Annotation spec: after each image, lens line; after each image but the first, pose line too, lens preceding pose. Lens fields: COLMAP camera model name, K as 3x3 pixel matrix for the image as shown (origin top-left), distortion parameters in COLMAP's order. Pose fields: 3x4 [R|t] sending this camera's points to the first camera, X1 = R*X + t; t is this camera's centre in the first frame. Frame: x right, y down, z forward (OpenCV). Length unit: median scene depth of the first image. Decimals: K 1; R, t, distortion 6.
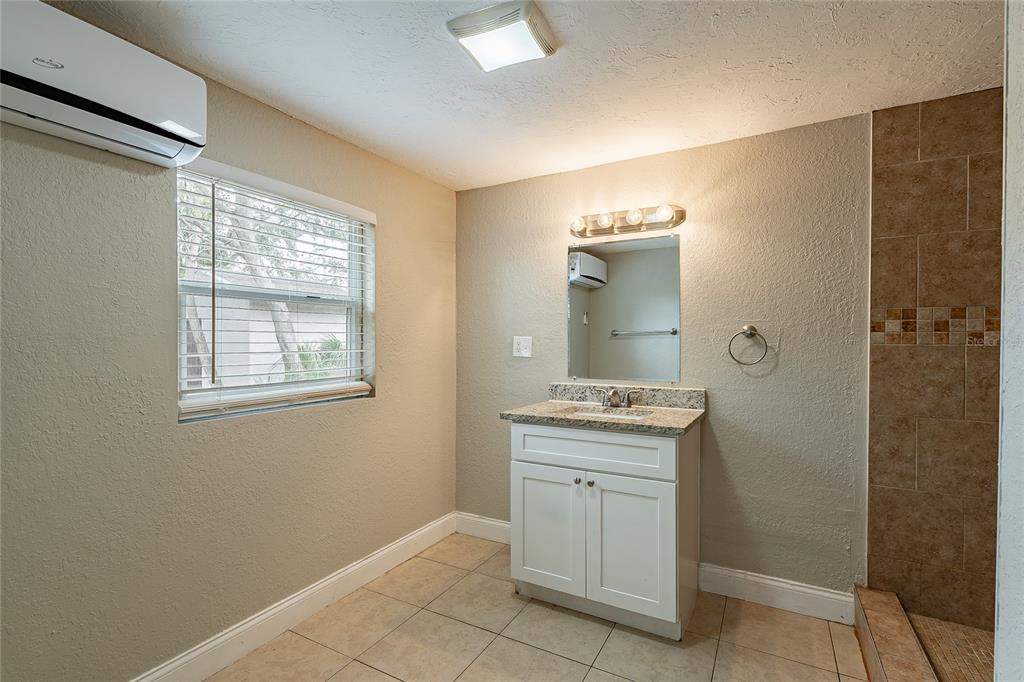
lens RADIAL K [[472.1, 0, 517.6], [0, 472.1, 341.4], [0, 0, 1]] dist [-0.013627, 0.001089]
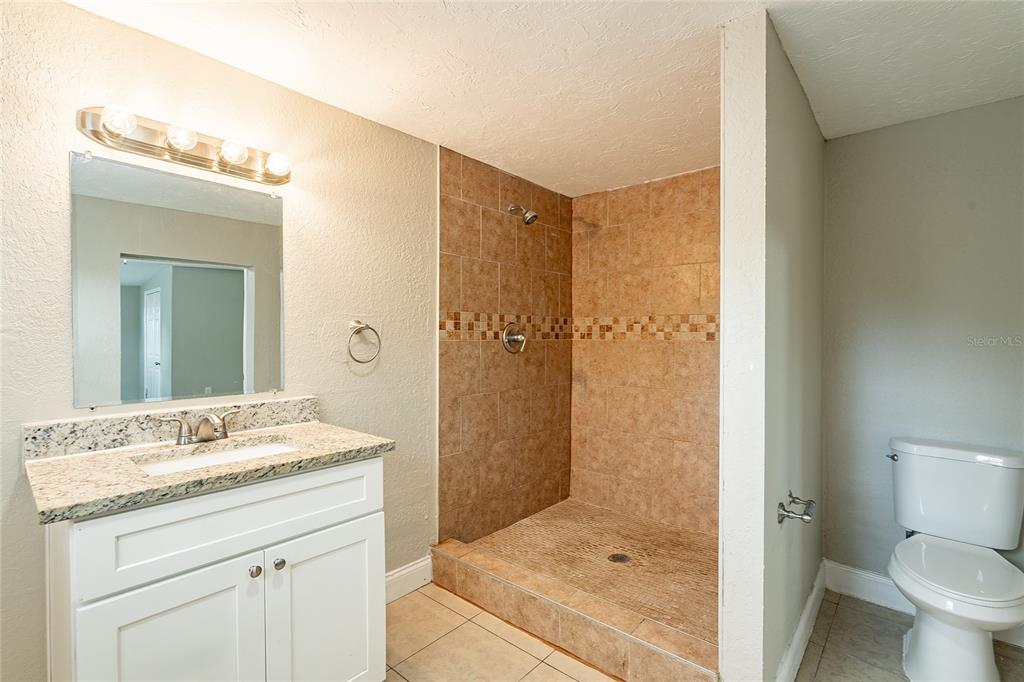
lens RADIAL K [[472.1, 0, 515.7], [0, 472.1, 341.9], [0, 0, 1]] dist [-0.013627, 0.001089]
pose [[0.207173, -0.009552, 0.978258, -0.385002], [-0.001139, 0.999949, 0.010004, -0.001662], [-0.978304, -0.003187, 0.207152, 0.560433]]
